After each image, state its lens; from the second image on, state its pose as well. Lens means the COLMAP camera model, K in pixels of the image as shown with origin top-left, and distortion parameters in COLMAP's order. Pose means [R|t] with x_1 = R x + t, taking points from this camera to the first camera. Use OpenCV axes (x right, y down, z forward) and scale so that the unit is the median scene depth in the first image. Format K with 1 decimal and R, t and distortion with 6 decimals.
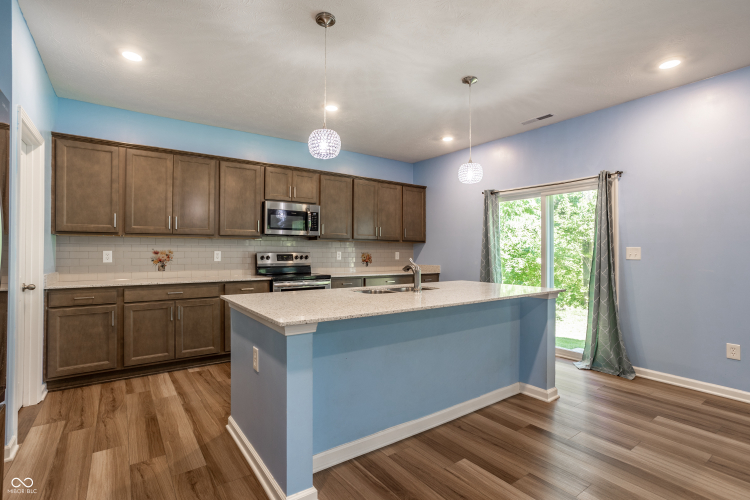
lens RADIAL K [[354.5, 0, 366.3], [0, 354.5, 252.5], [0, 0, 1]] dist [-0.016261, 0.001293]
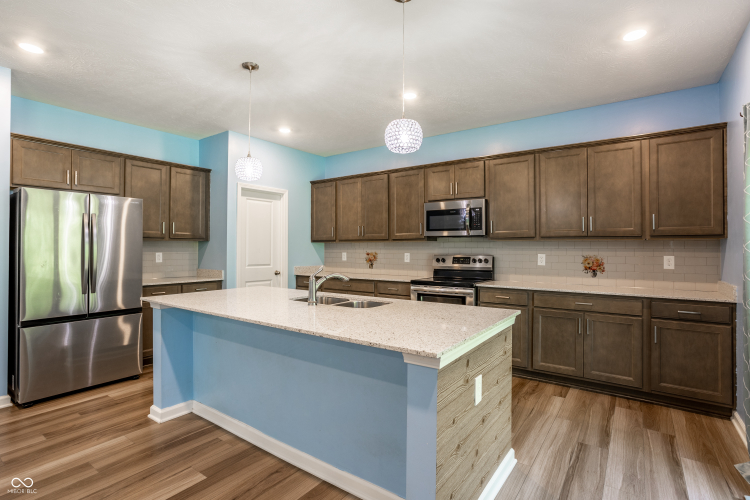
lens RADIAL K [[376.8, 0, 377.2], [0, 376.8, 232.1], [0, 0, 1]] dist [-0.022845, -0.000581]
pose [[0.329584, -0.053408, -0.942615, 0.713293], [-0.020814, 0.997745, -0.063809, 0.007791], [0.943897, 0.040650, 0.327729, 0.570430]]
